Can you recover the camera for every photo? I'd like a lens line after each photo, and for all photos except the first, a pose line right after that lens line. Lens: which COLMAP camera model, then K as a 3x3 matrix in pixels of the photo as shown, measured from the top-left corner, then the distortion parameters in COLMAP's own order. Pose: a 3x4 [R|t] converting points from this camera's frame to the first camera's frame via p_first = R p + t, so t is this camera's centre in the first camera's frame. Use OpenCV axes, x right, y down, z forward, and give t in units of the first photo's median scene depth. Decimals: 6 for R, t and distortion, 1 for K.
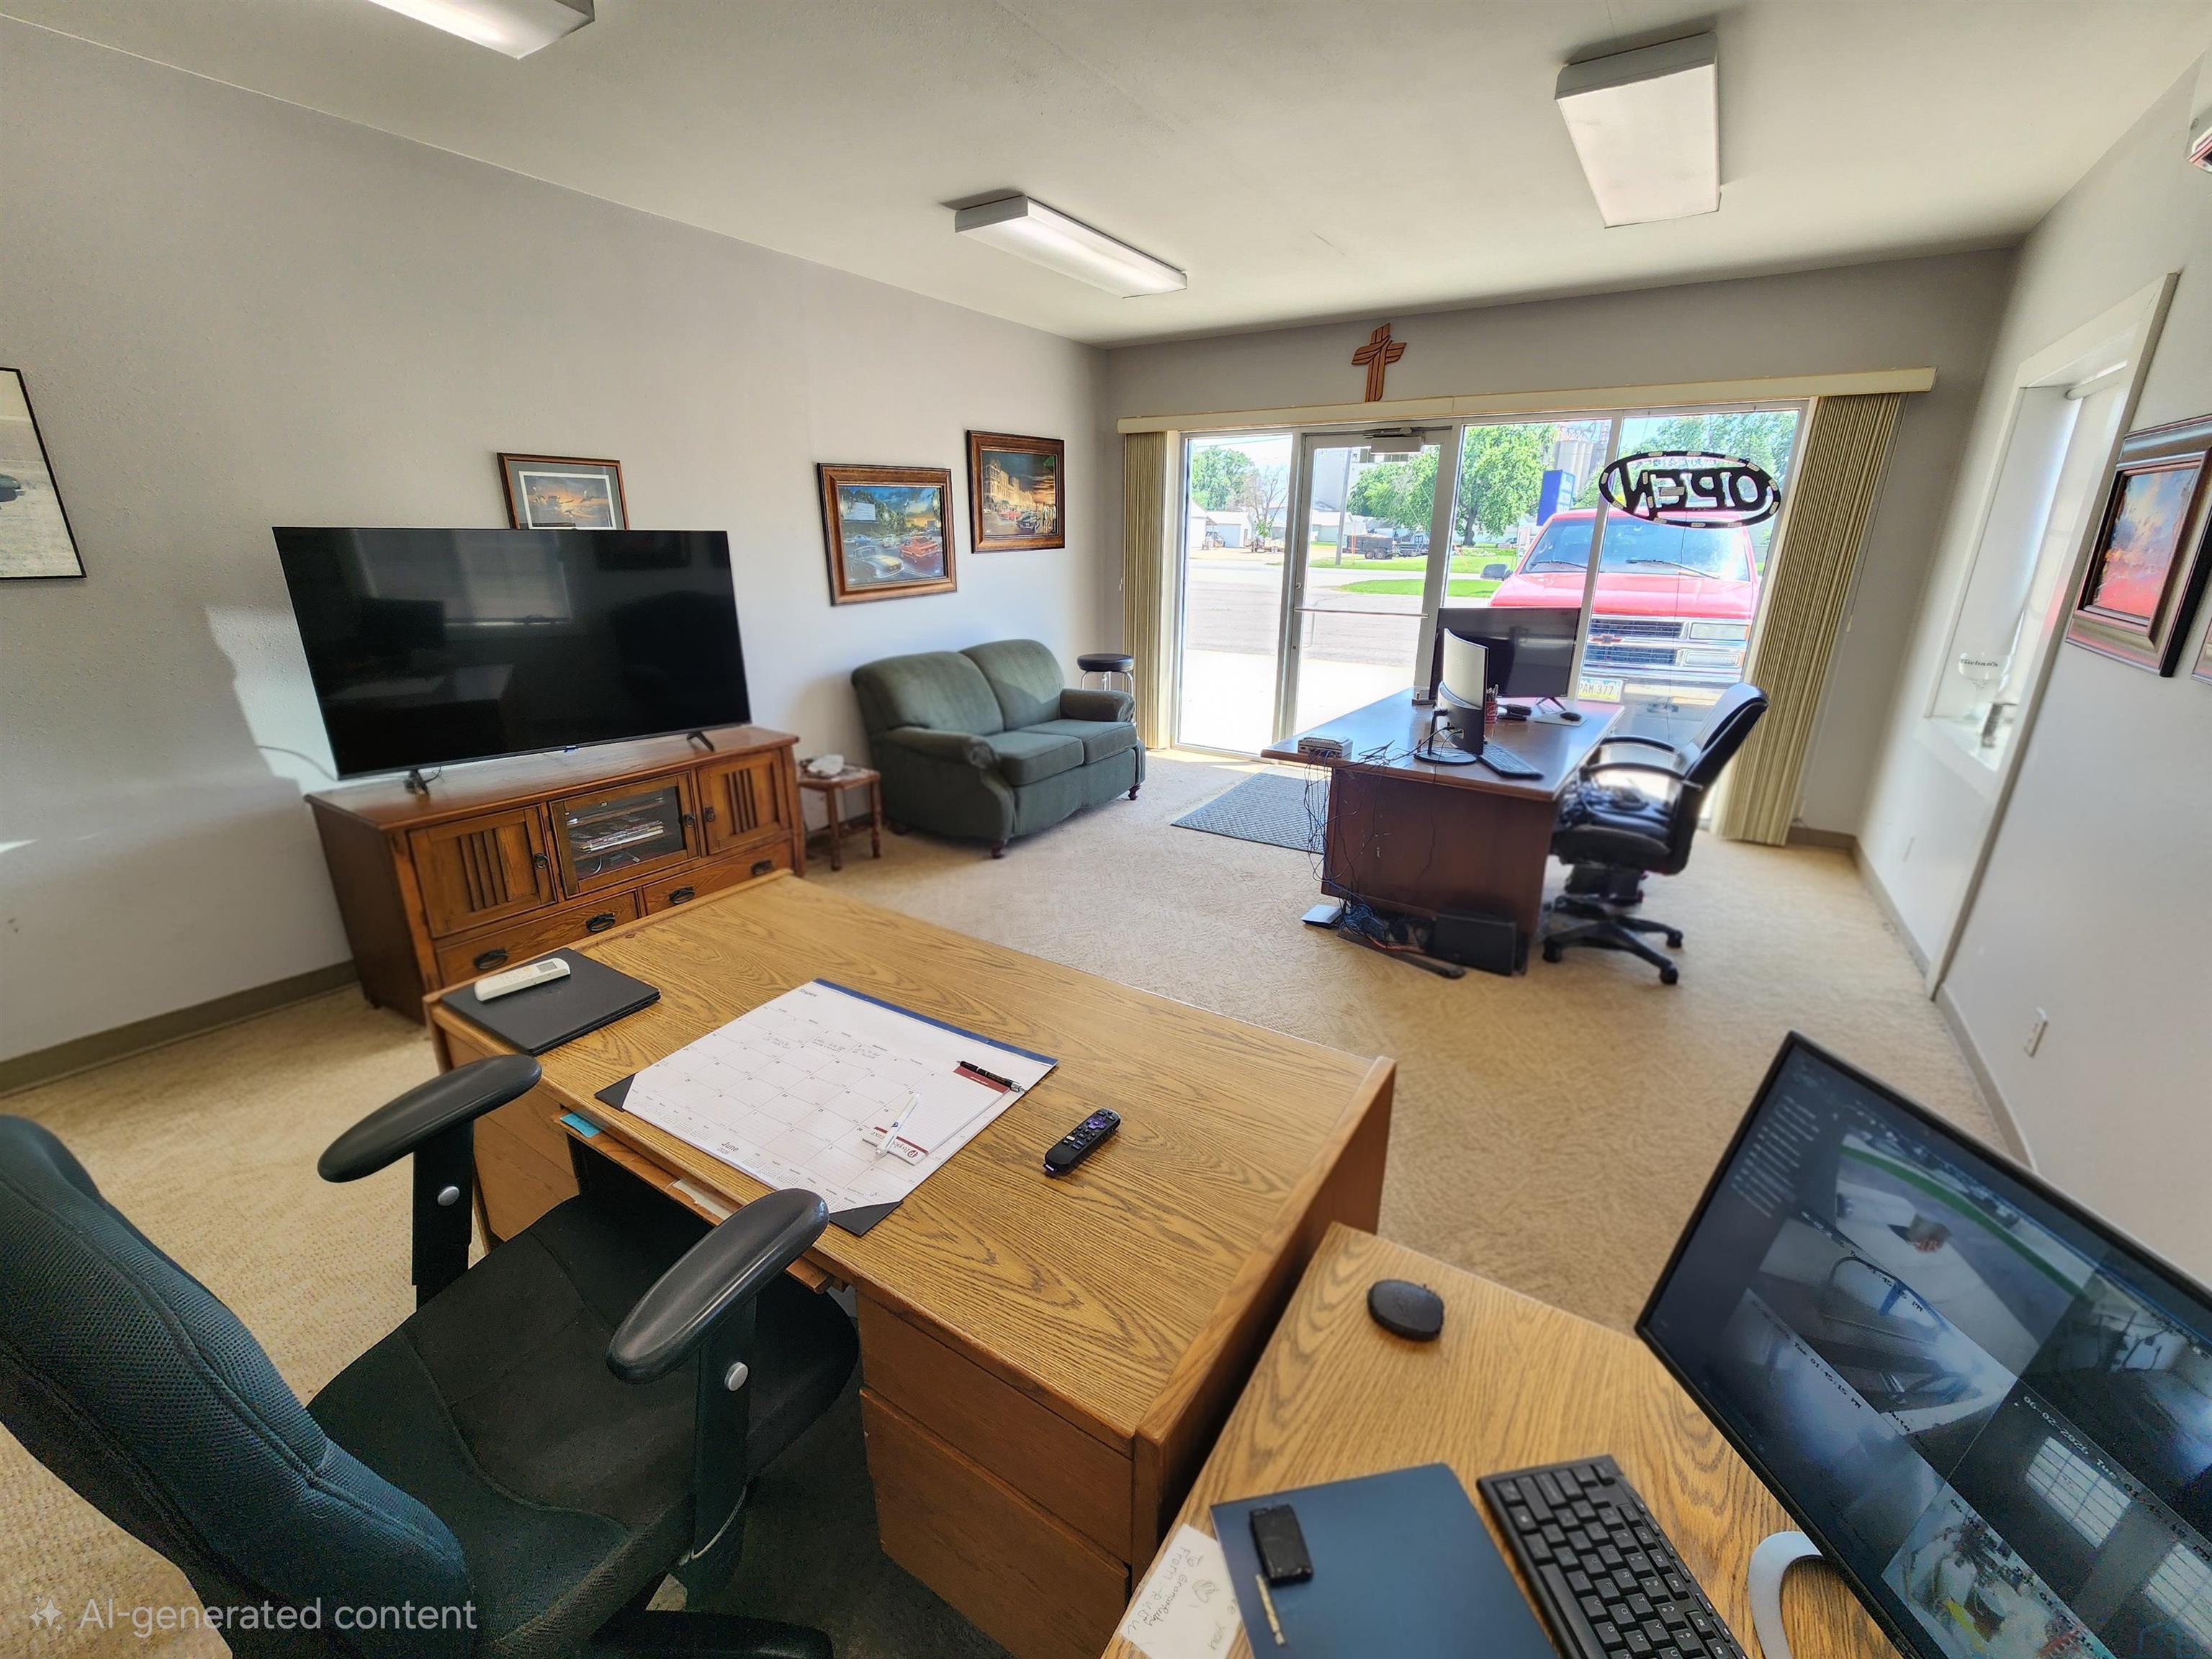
lens RADIAL K [[914.1, 0, 1105.7], [0, 914.1, 829.1], [0, 0, 1]] dist [0.006508, -0.000040]
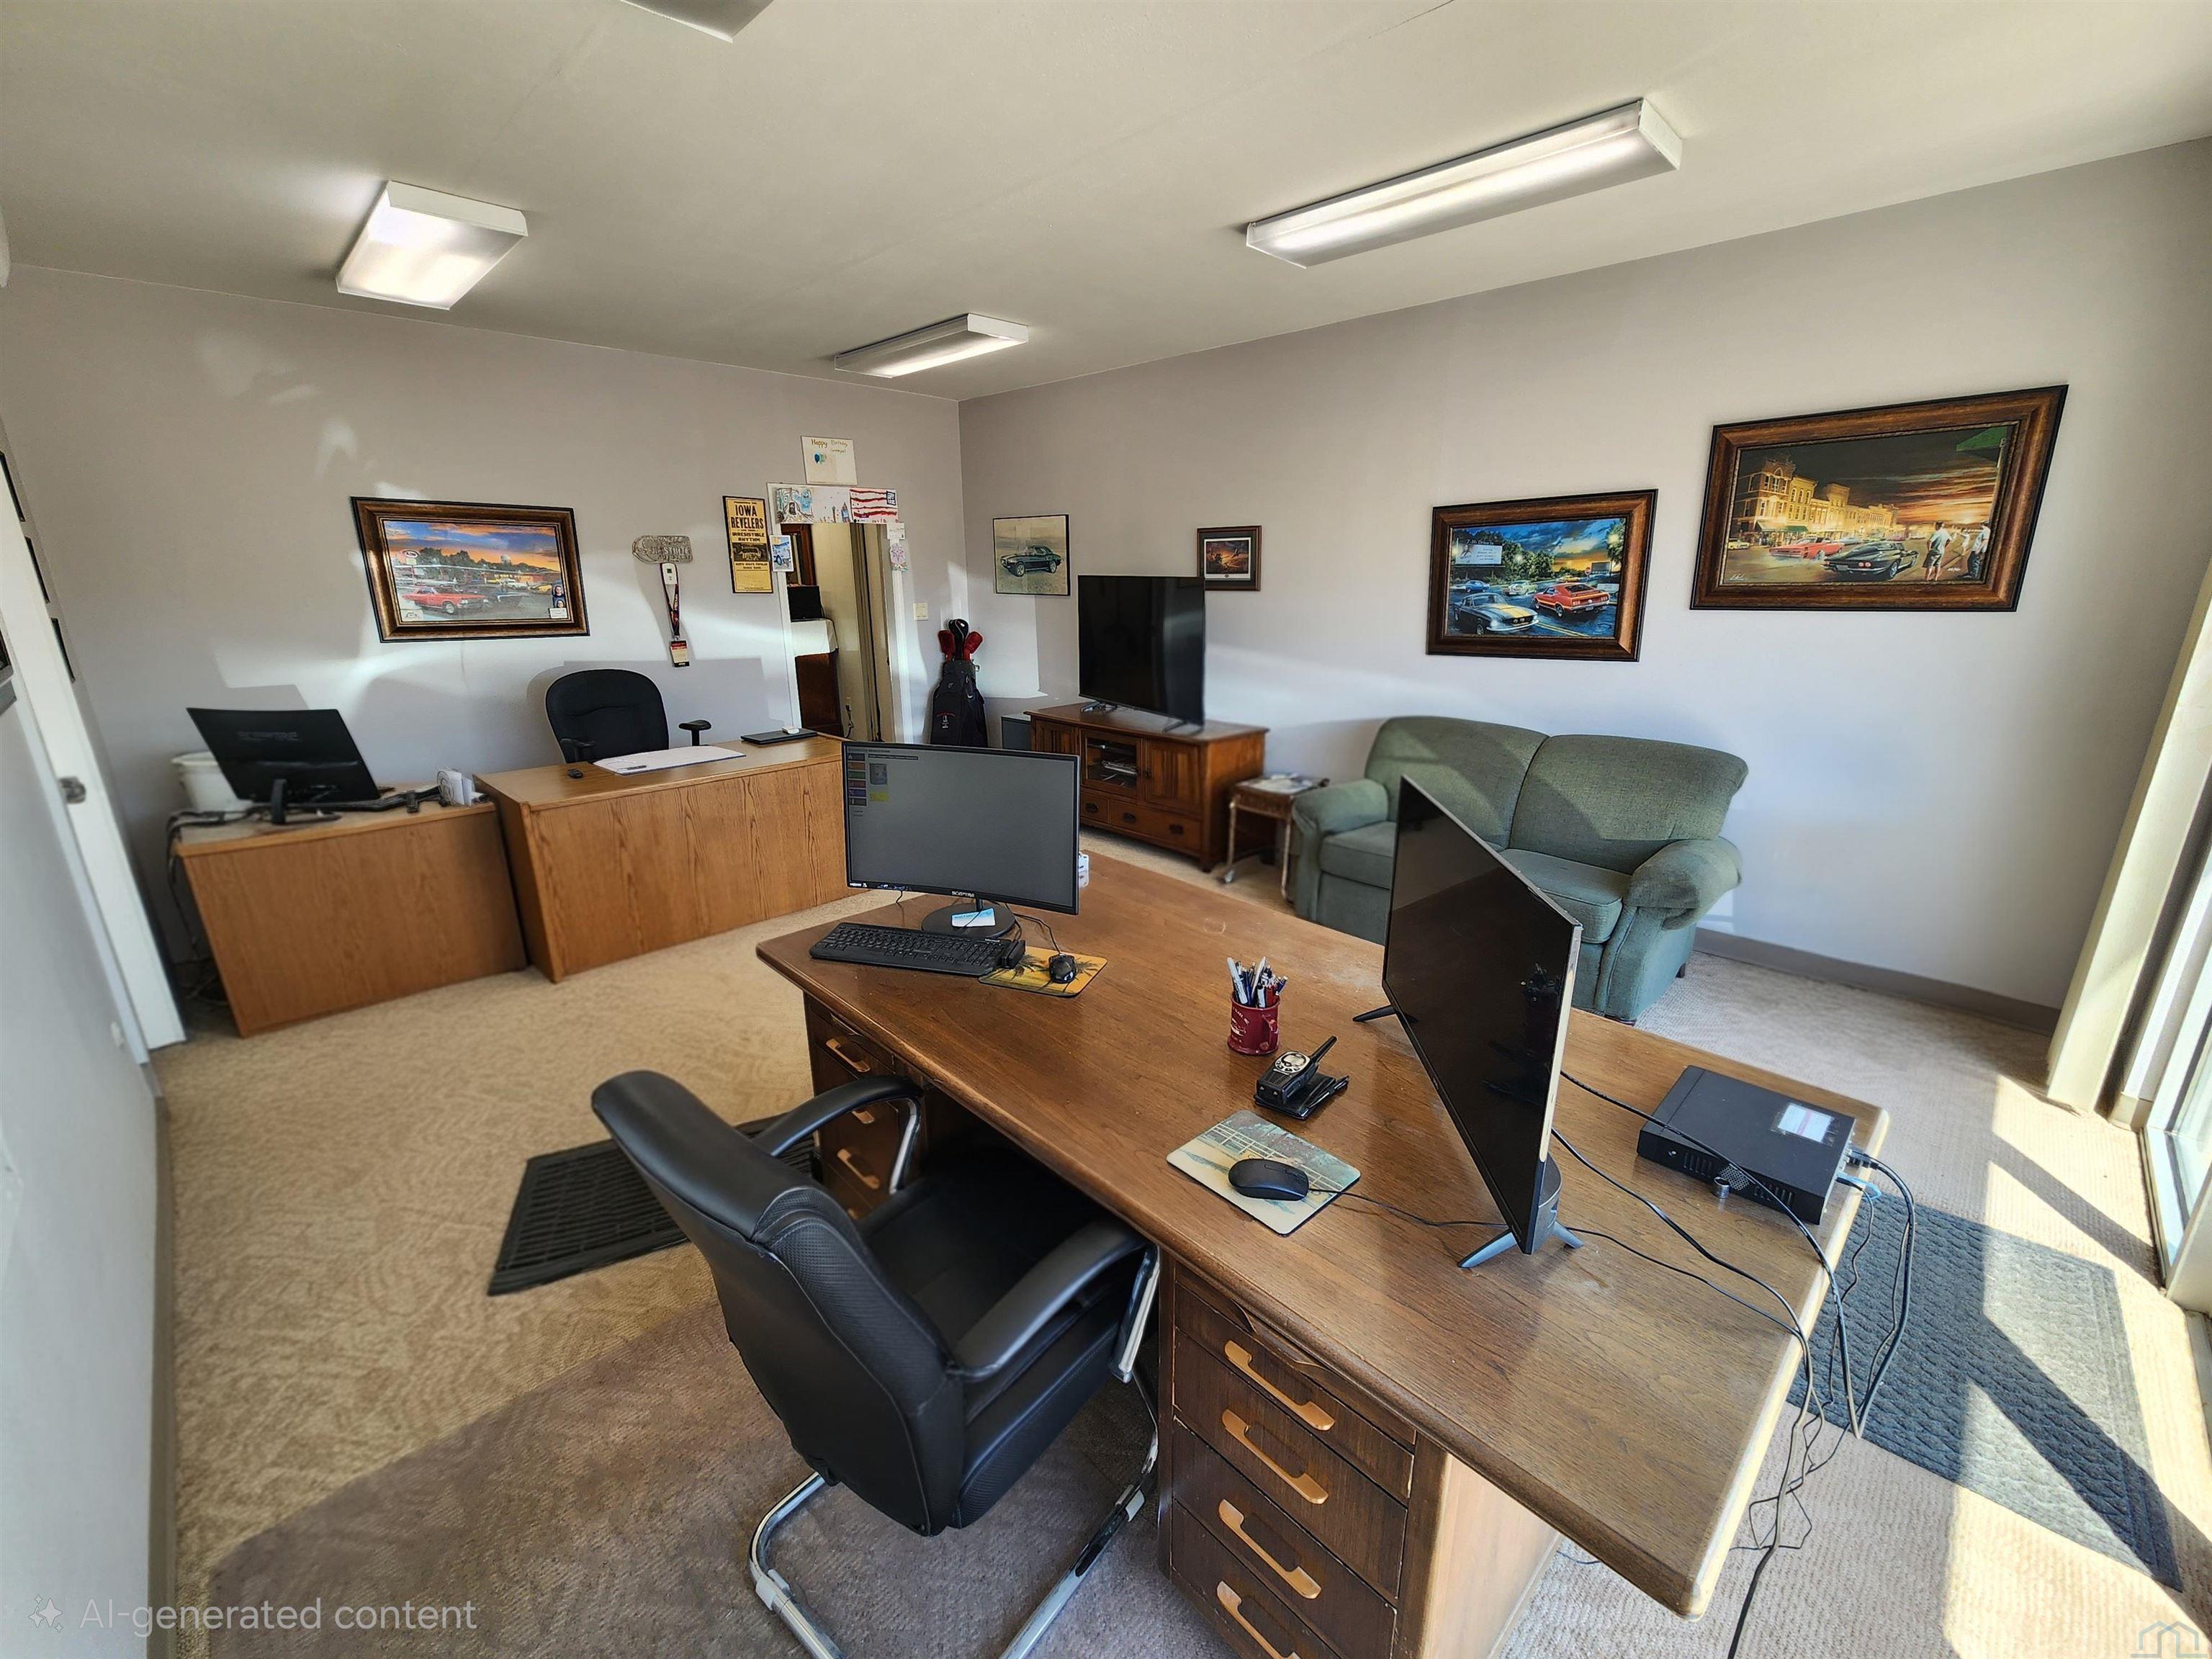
lens RADIAL K [[914.1, 0, 1109.2], [0, 914.1, 826.9], [0, 0, 1]] dist [0.006508, -0.000040]
pose [[-0.214883, 0.258681, -0.941759, 0.678049], [-0.303889, 0.898706, 0.316194, -0.264633], [0.928158, 0.354135, -0.114507, 0.810437]]
